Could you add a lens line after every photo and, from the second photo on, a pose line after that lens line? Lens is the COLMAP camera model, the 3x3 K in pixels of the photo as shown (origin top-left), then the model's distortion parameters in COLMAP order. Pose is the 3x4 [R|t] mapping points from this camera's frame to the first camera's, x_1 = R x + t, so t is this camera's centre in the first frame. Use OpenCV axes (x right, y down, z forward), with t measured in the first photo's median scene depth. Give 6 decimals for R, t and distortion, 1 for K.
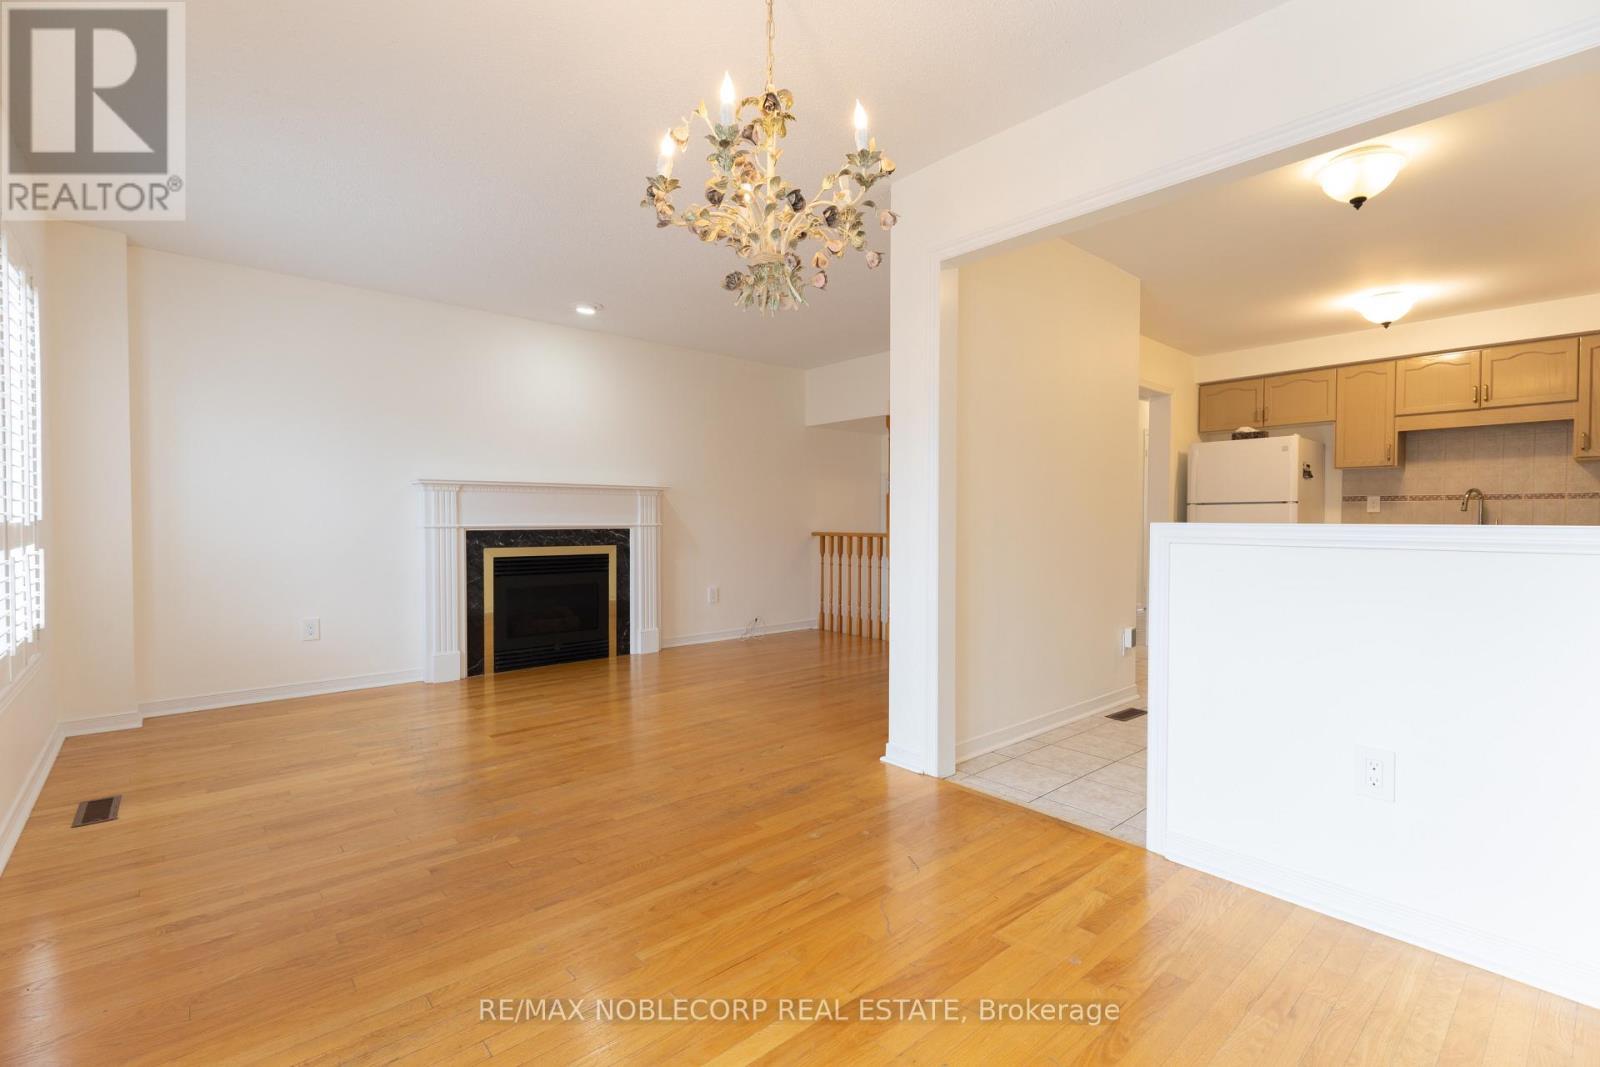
lens RADIAL K [[718.1, 0, 799.2], [0, 718.1, 526.1], [0, 0, 1]] dist [0.002094, -0.000040]
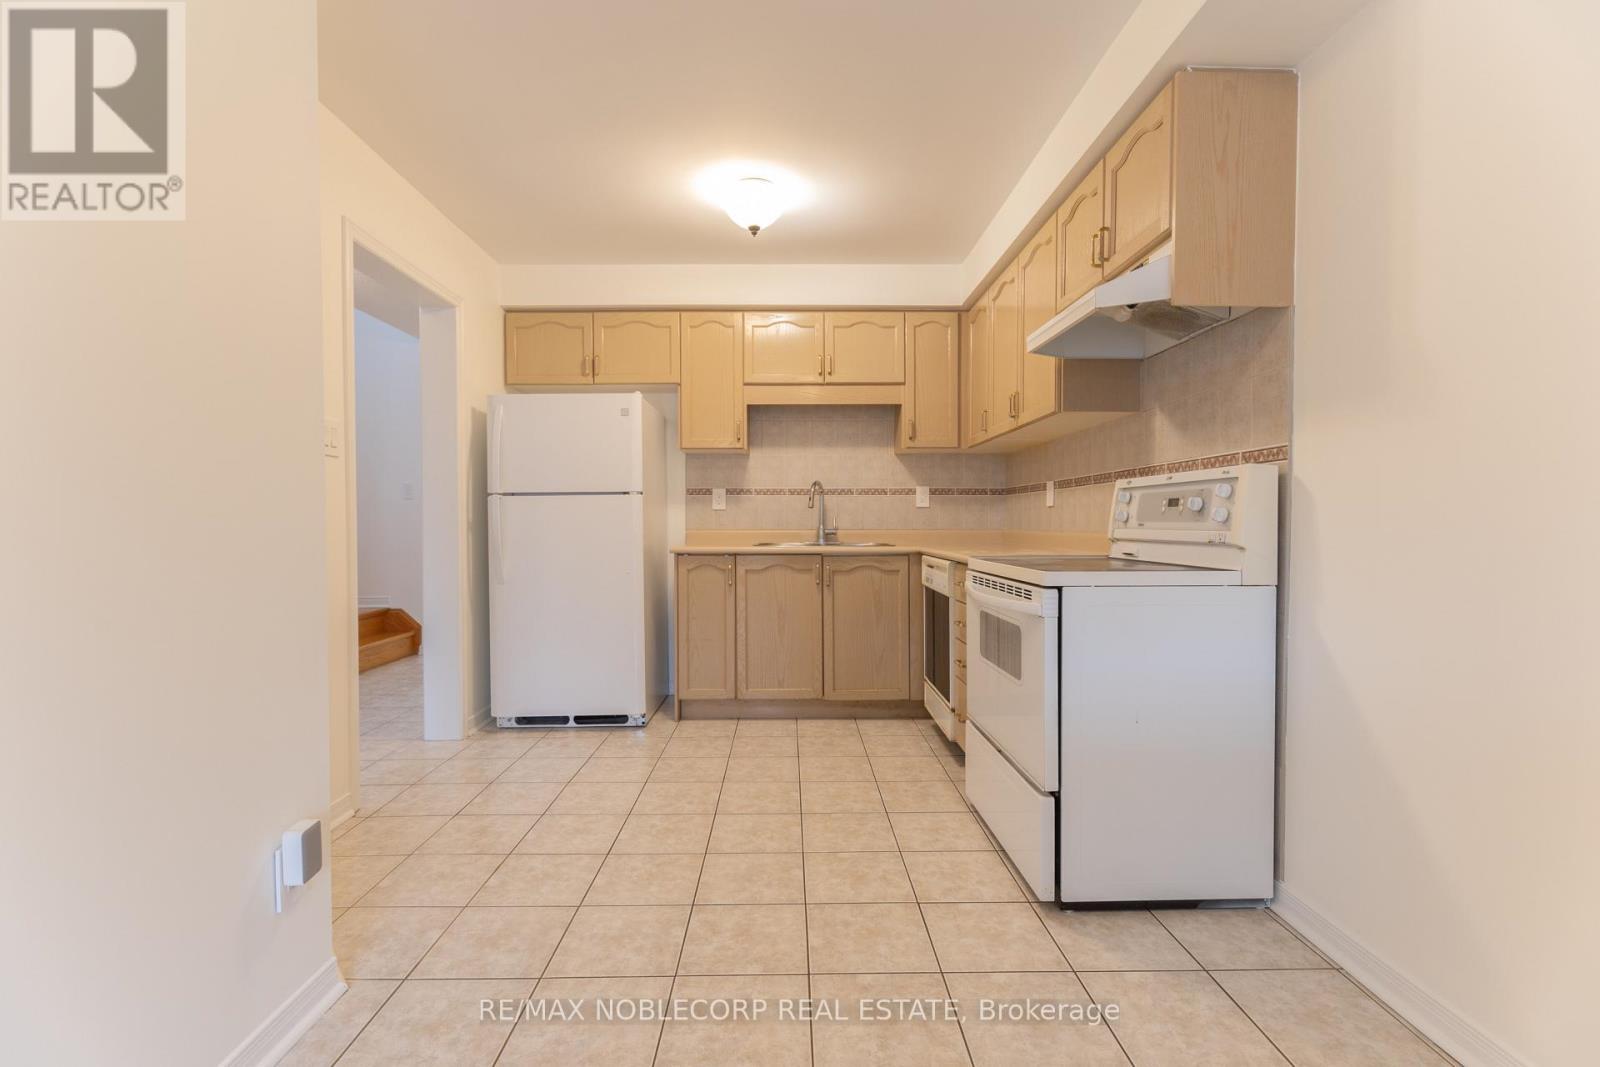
lens RADIAL K [[718.1, 0, 797.9], [0, 718.1, 532.7], [0, 0, 1]] dist [0.002094, -0.000040]
pose [[0.644701, -0.017415, 0.764236, 0.276753], [0.010793, 0.999848, 0.013679, -0.004220], [-0.764358, -0.000570, 0.644791, 0.460955]]
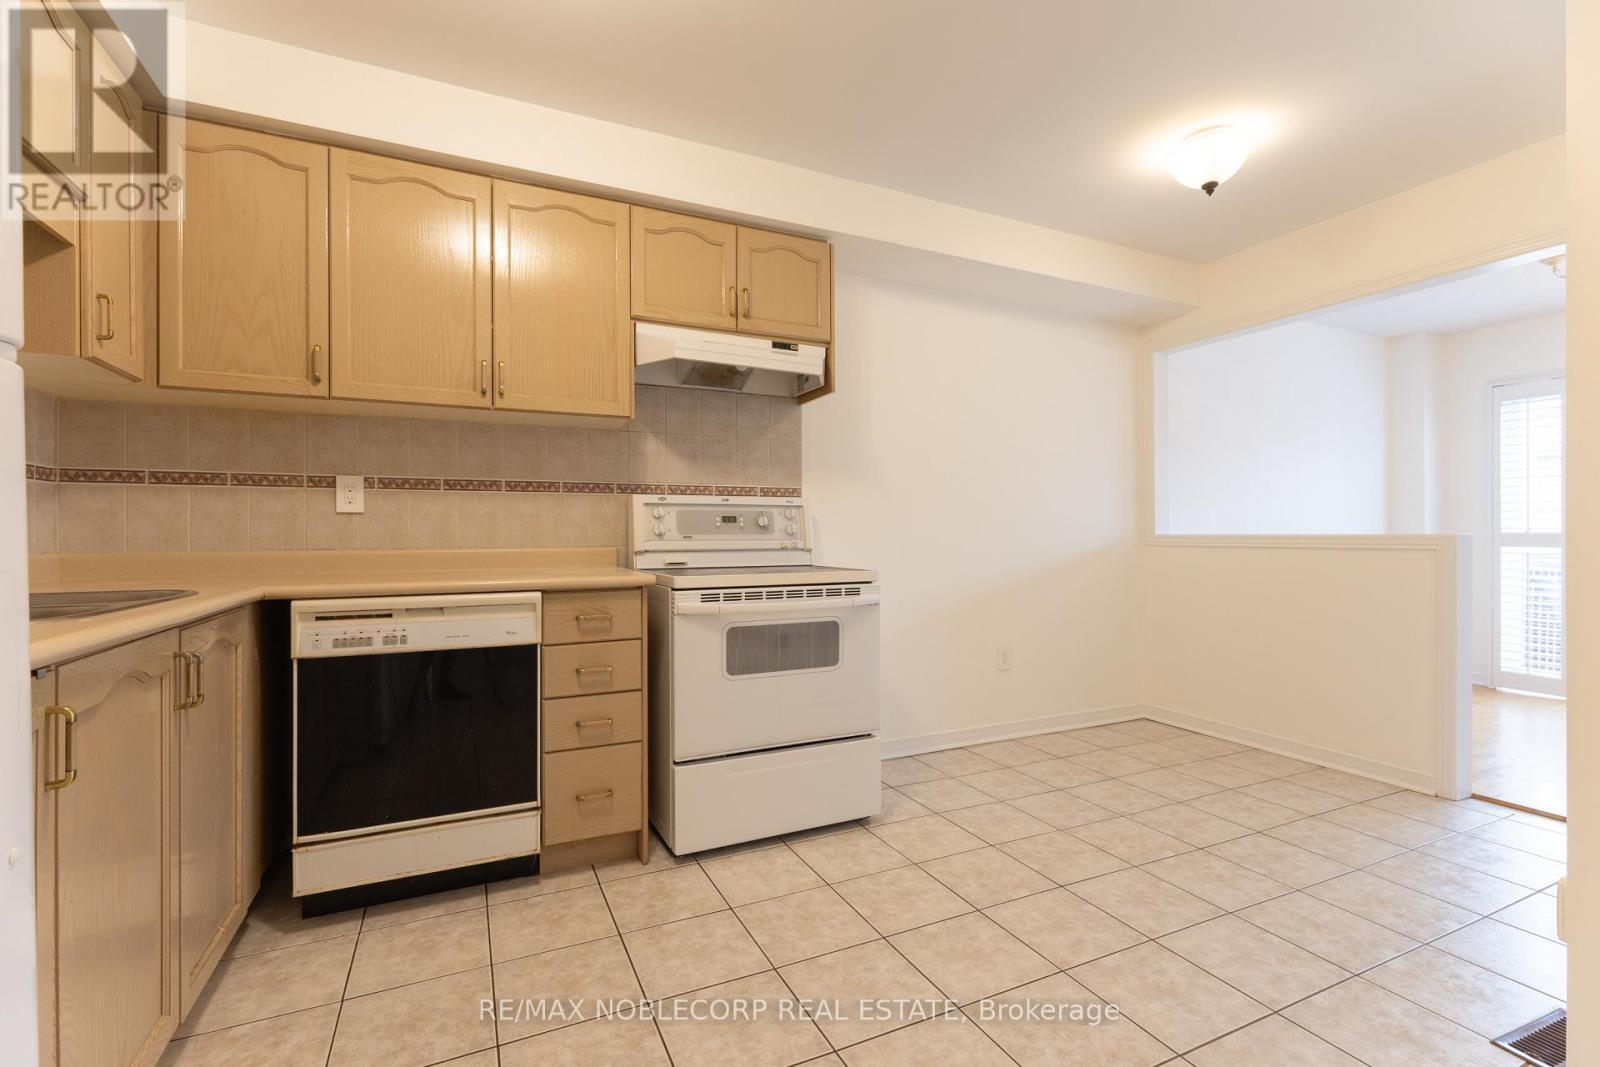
lens RADIAL K [[718.1, 0, 799.7], [0, 718.1, 528.5], [0, 0, 1]] dist [0.002094, -0.000040]
pose [[-0.961784, -0.002461, 0.273799, 0.693270], [-0.000967, 0.999984, 0.005593, -0.012935], [-0.273808, 0.005115, -0.961771, 1.421512]]
